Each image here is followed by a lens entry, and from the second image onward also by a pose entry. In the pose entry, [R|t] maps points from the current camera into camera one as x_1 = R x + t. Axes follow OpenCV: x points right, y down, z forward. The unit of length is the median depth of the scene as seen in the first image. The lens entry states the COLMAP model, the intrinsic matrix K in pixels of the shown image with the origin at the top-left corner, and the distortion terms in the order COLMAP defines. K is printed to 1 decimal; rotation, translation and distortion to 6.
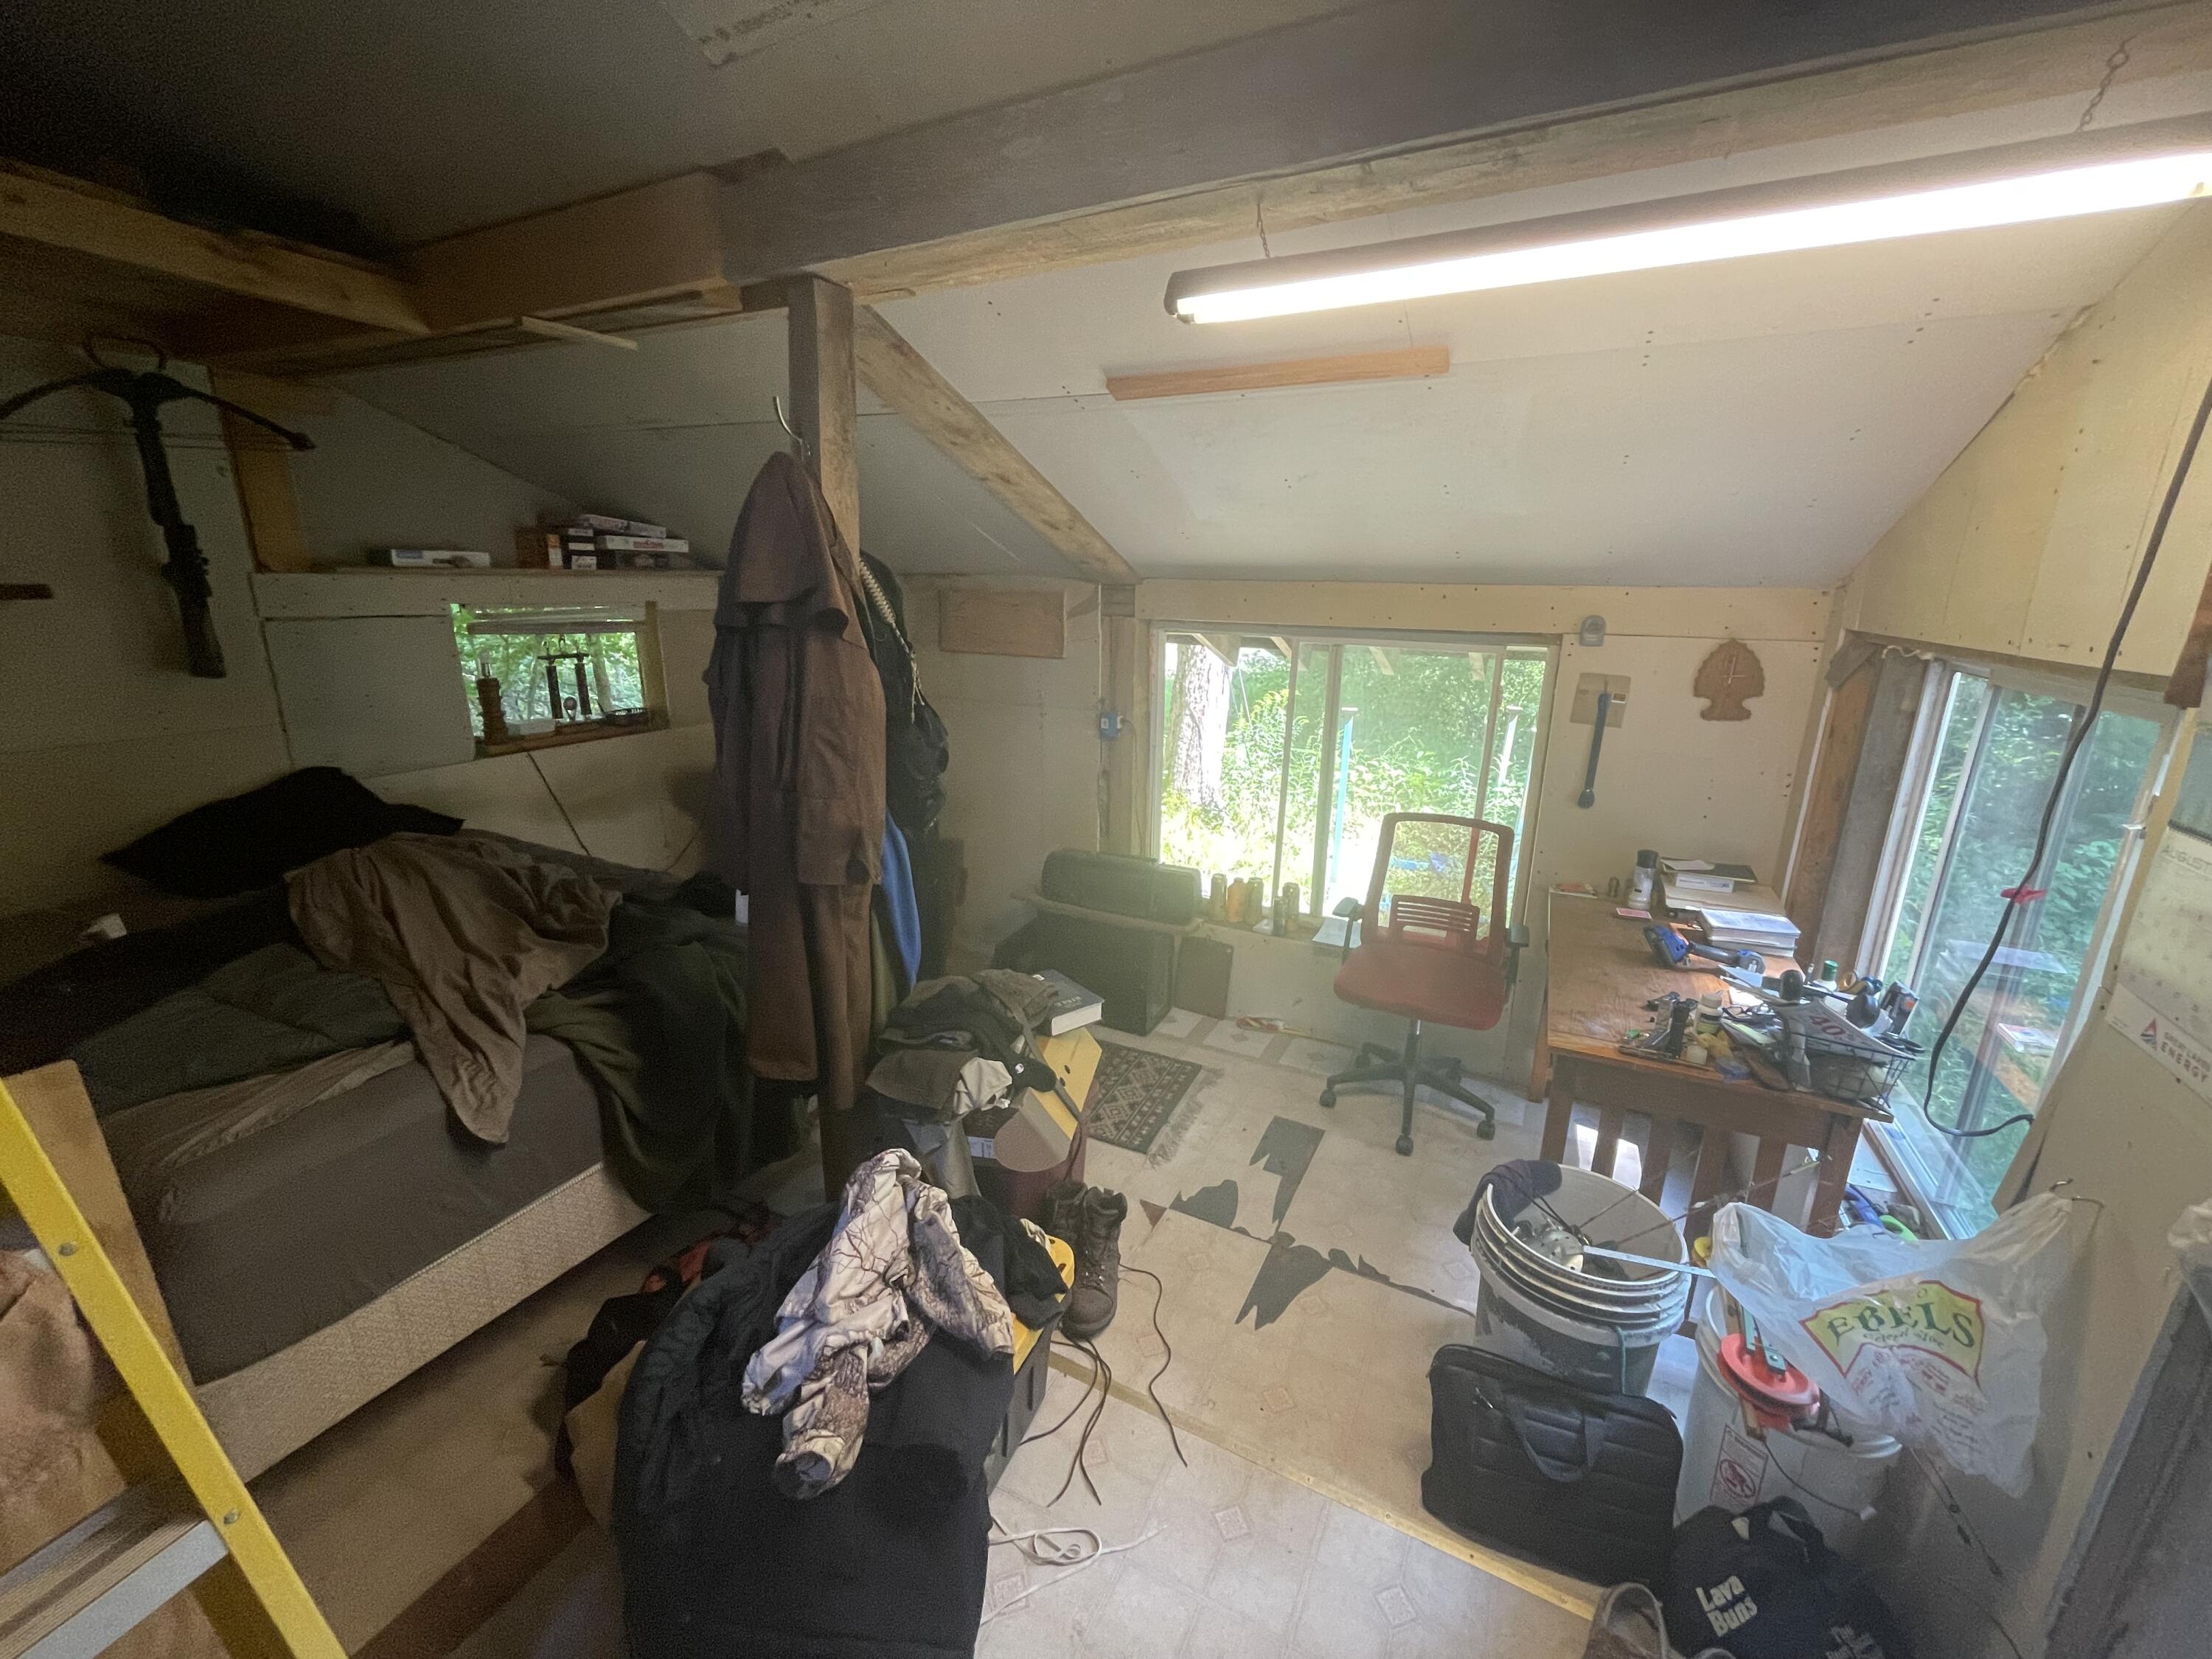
lens RADIAL K [[892.2, 0, 1090.1], [0, 892.2, 823.9], [0, 0, 1]] dist [-0.003692, 0.000526]
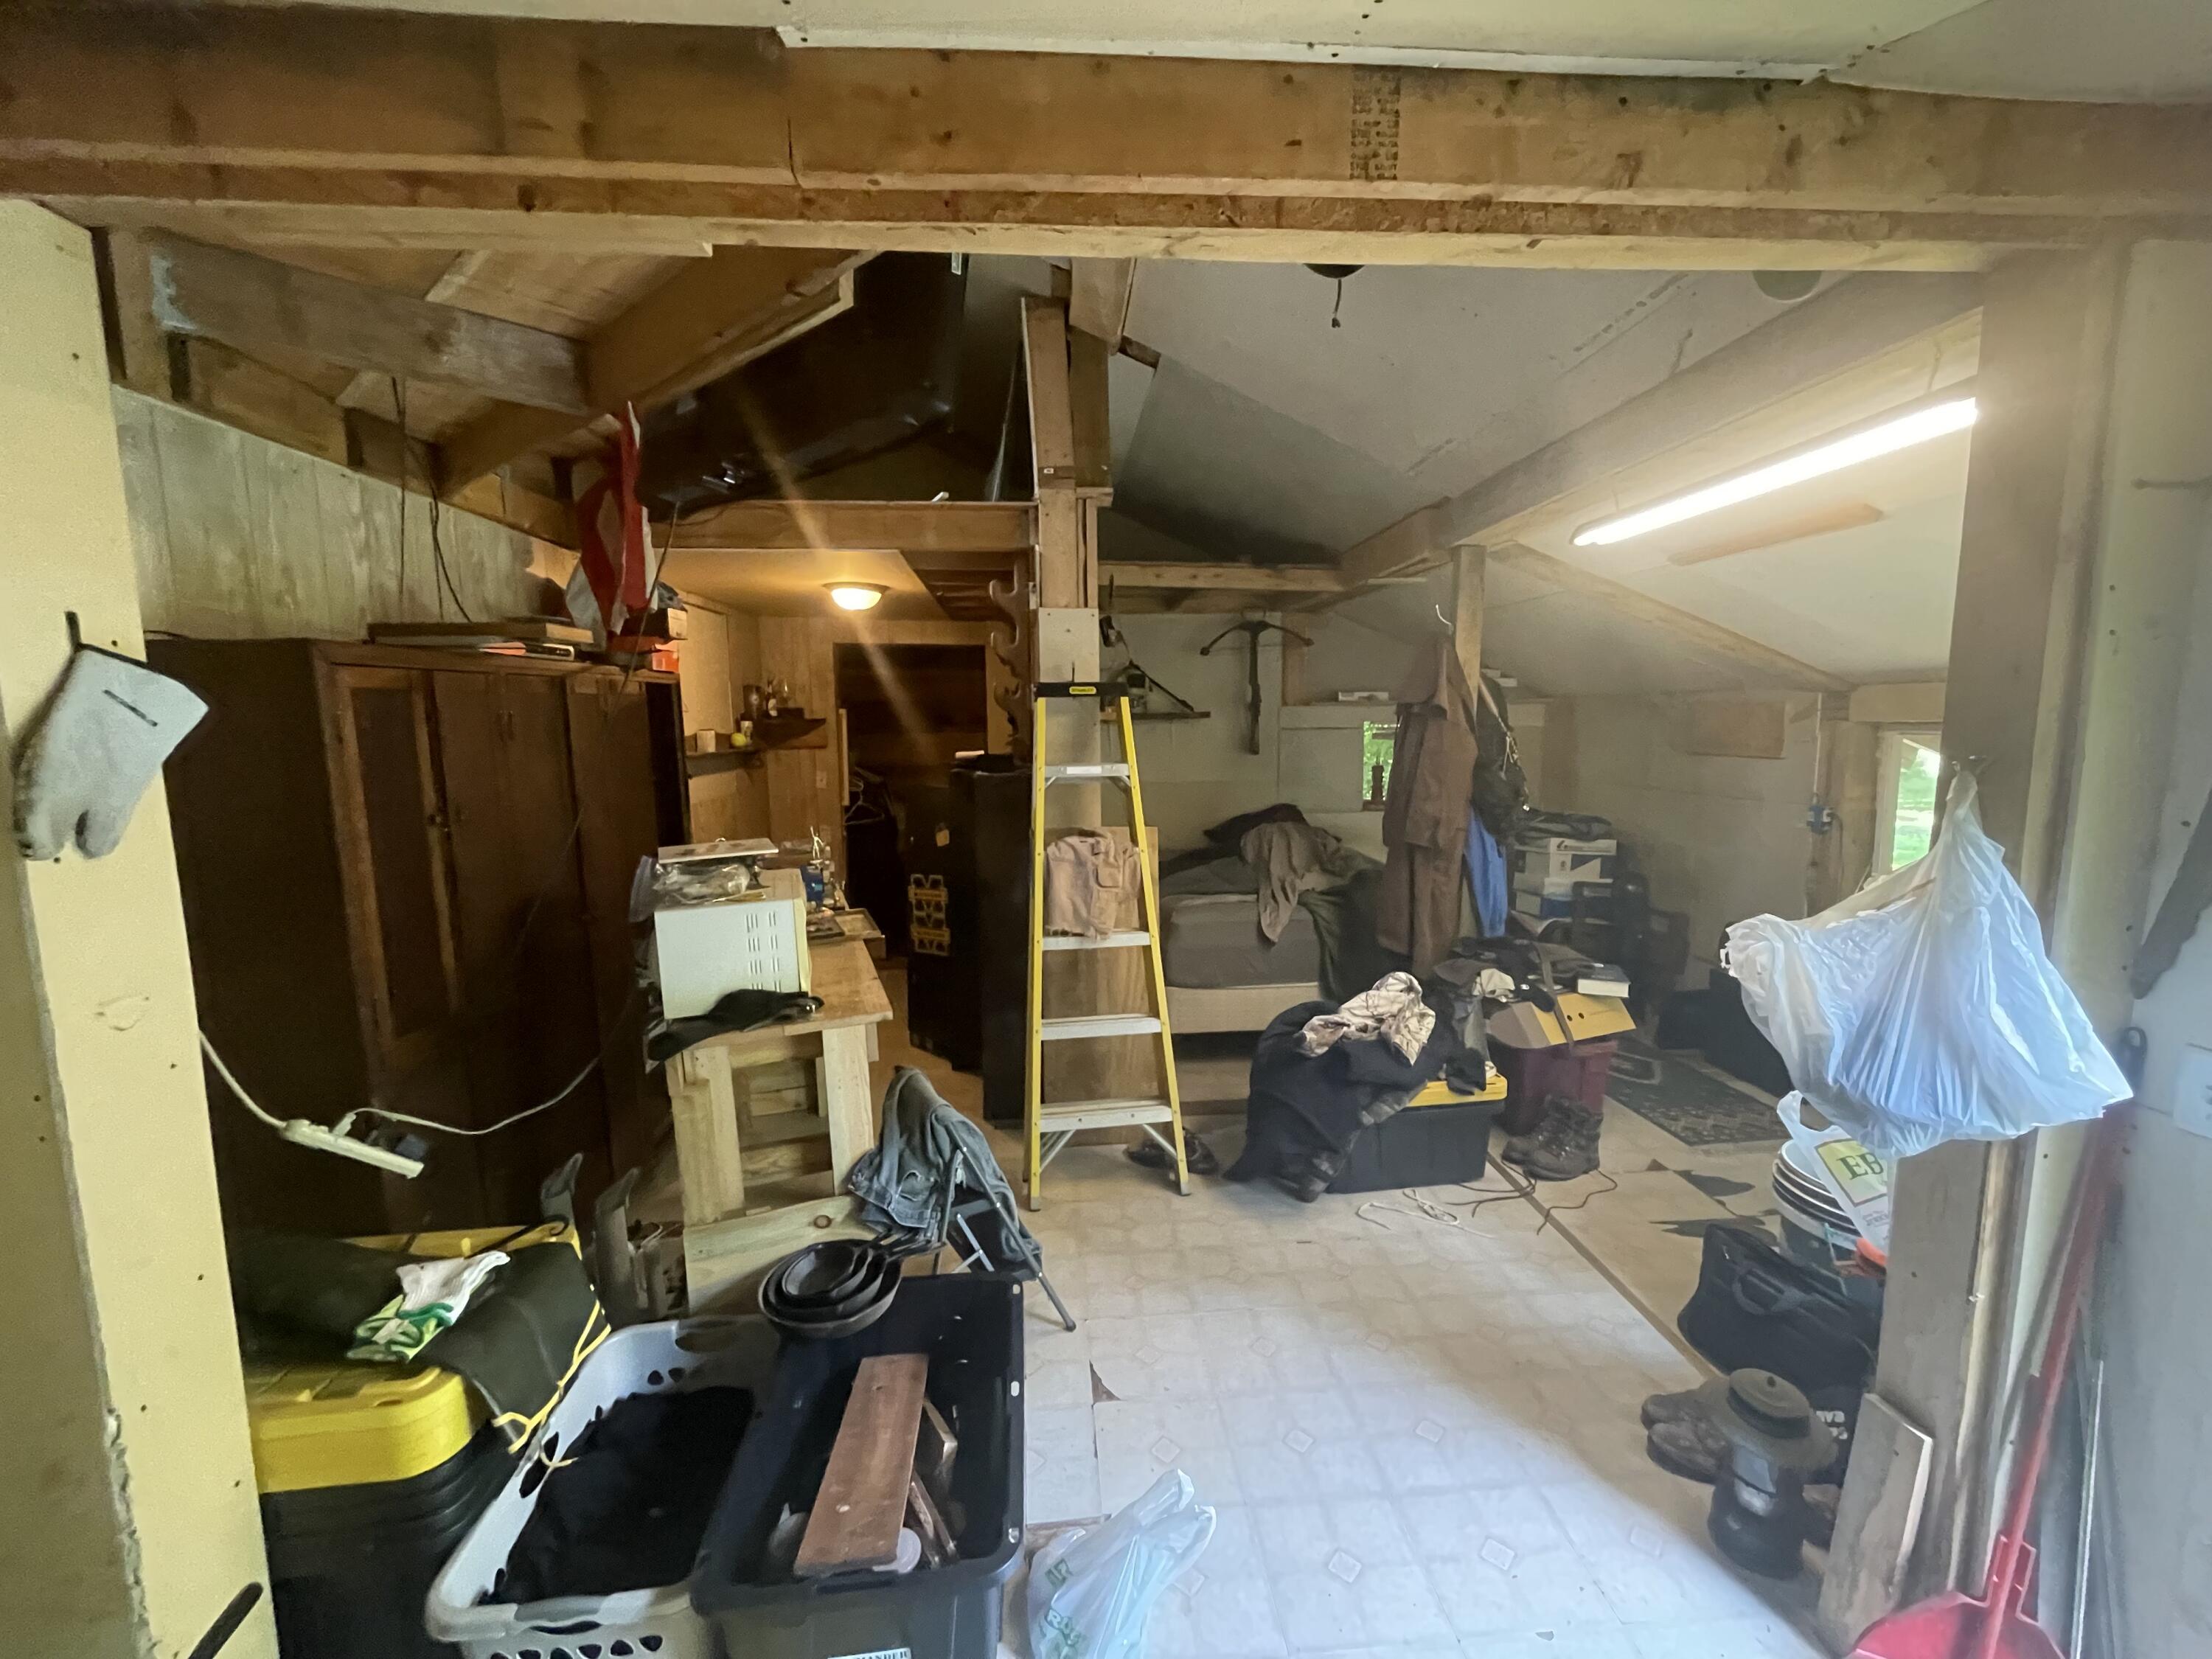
lens RADIAL K [[892.2, 0, 1110.4], [0, 892.2, 834.5], [0, 0, 1]] dist [-0.003692, 0.000526]
pose [[0.529475, 0.084185, -0.844138, 0.857136], [-0.205033, 0.978263, -0.031043, 0.211420], [0.823175, 0.189513, 0.535226, -0.513915]]
